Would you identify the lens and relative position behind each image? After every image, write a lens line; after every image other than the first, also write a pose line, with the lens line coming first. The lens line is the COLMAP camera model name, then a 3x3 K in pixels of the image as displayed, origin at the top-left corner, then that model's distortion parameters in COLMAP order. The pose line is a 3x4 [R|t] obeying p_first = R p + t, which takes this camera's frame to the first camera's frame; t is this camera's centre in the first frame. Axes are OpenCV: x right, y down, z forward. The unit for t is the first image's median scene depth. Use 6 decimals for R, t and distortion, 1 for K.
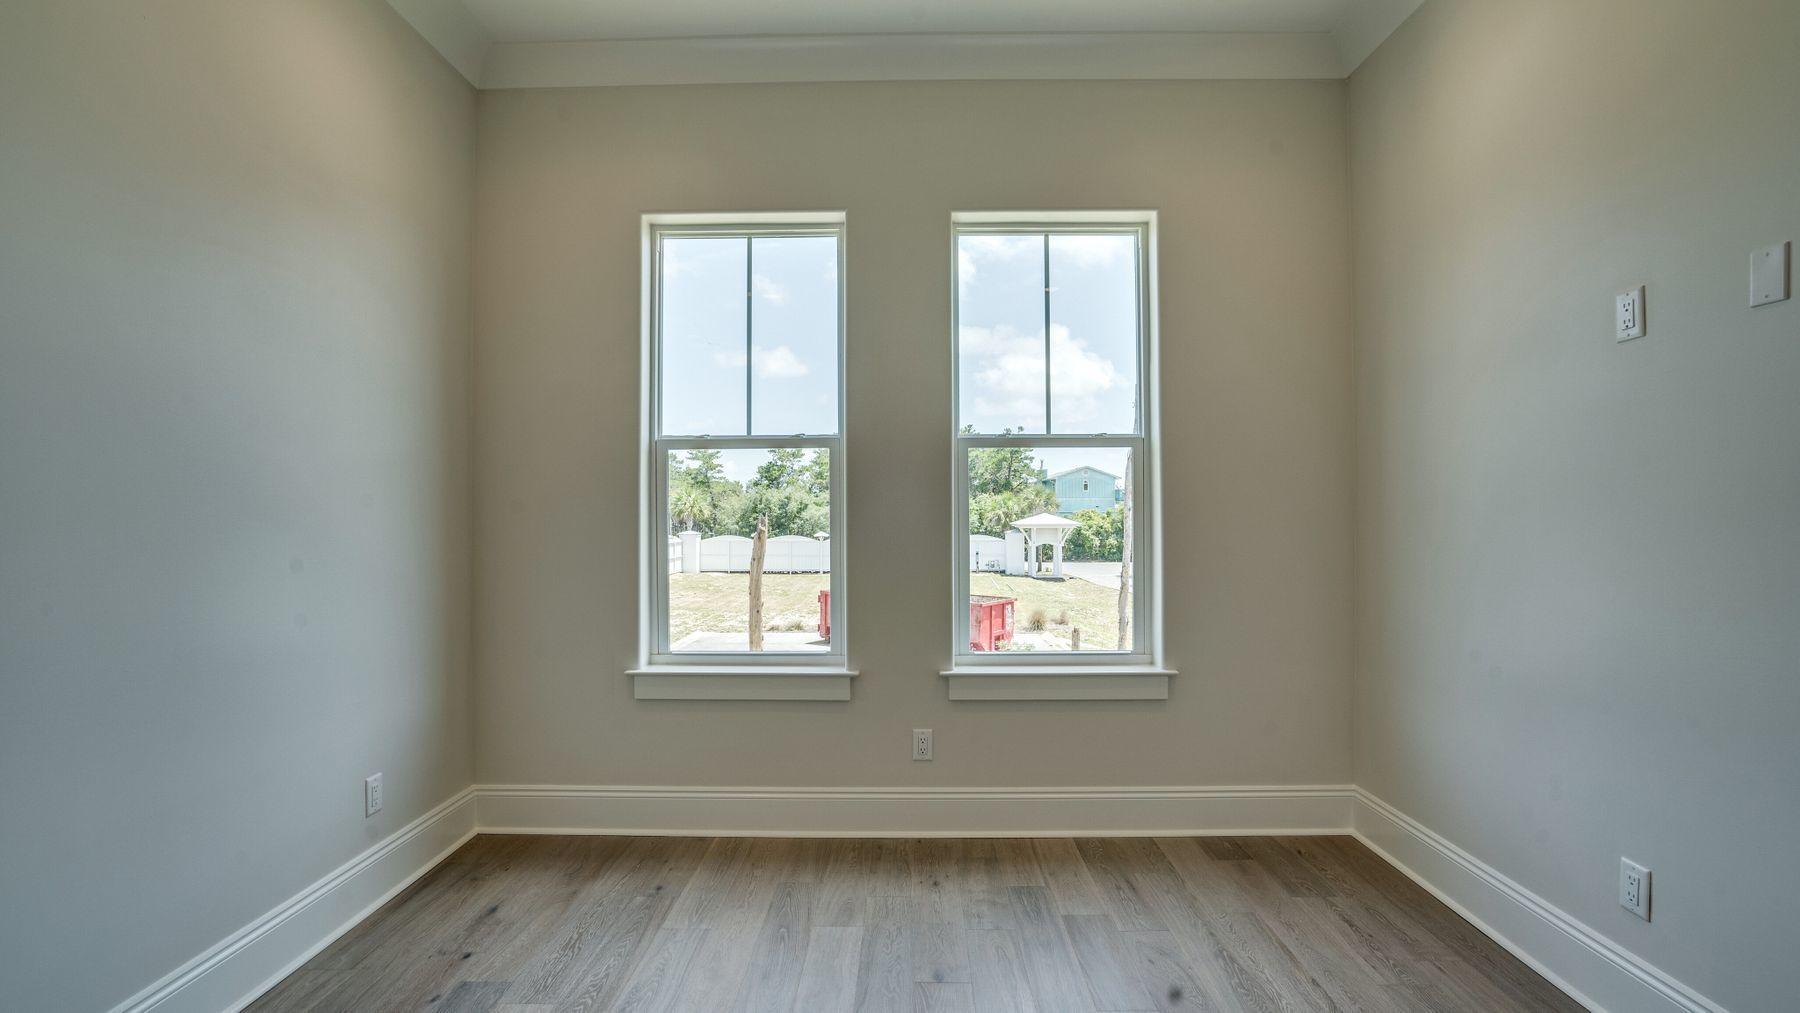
lens RADIAL K [[897.1, 0, 896.8], [0, 897.1, 474.8], [0, 0, 1]] dist [-0.040711, 0.029328]
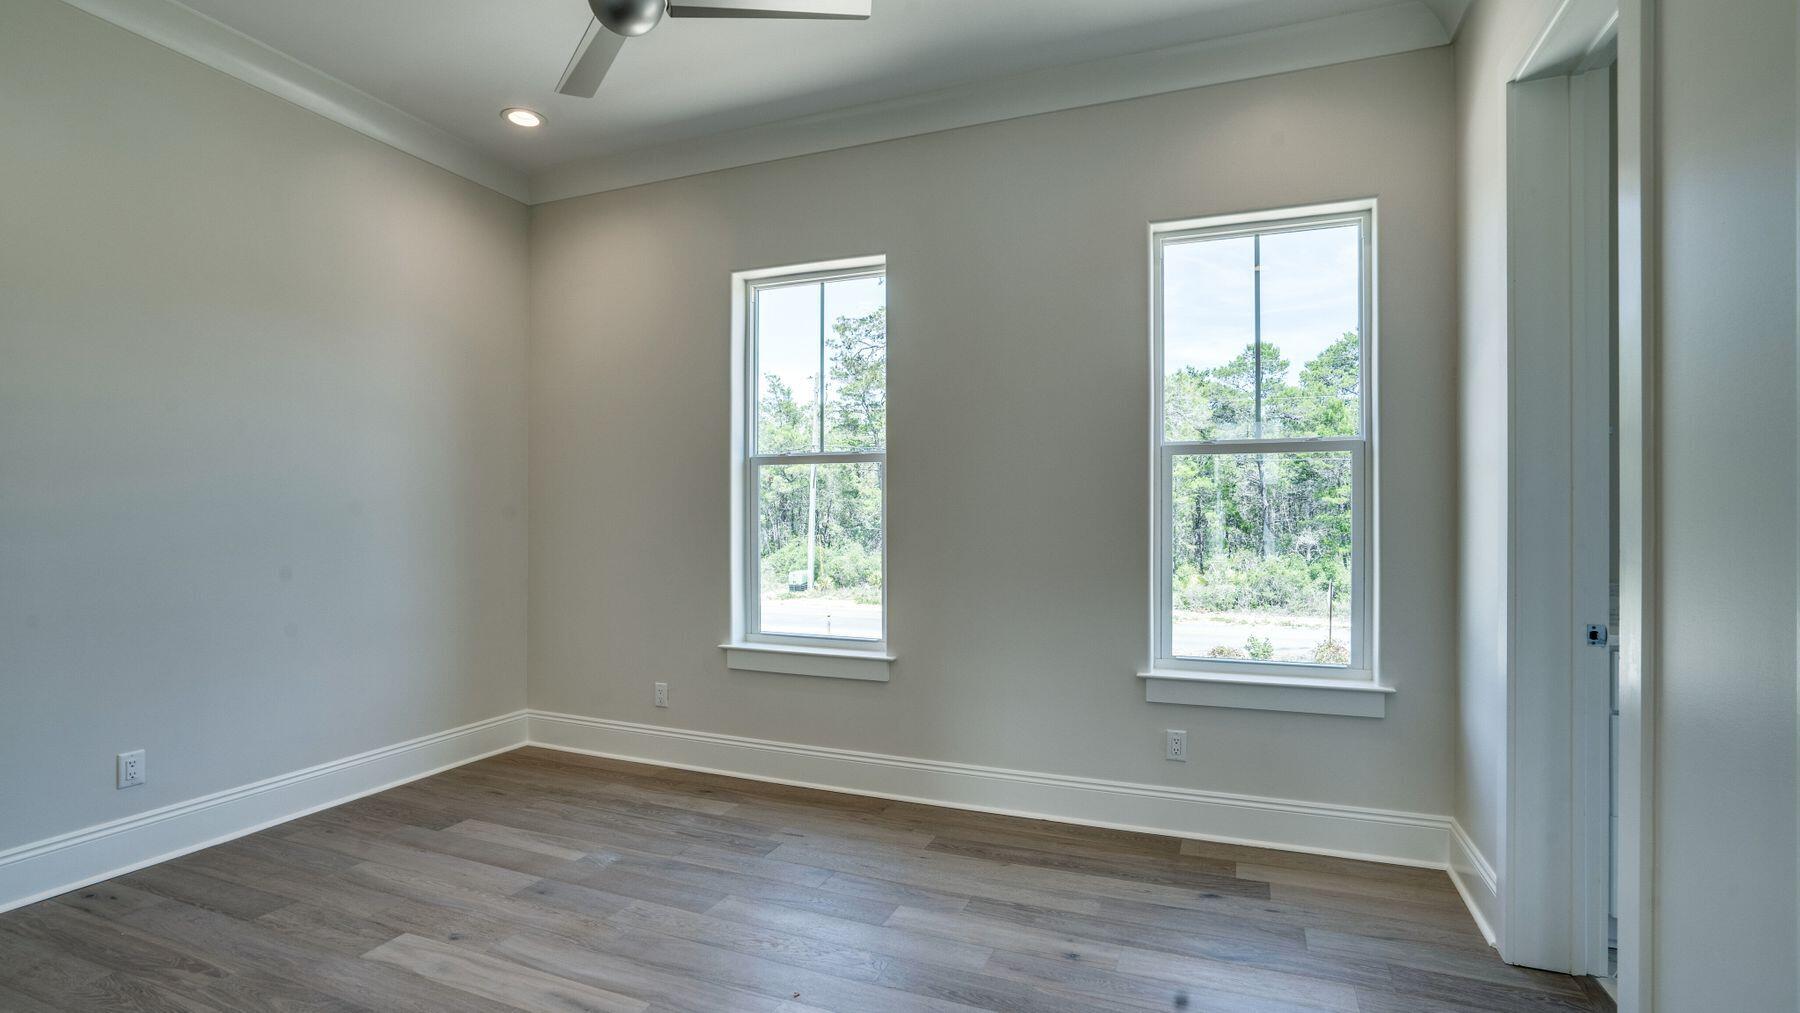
lens RADIAL K [[845.9, 0, 897.2], [0, 845.9, 524.7], [0, 0, 1]] dist [-0.043990, 0.024094]
pose [[0.934412, 0.007331, -0.356118, 0.330440], [0.010120, 0.998838, 0.047116, -0.001289], [0.356049, -0.047630, 0.933253, -0.005894]]
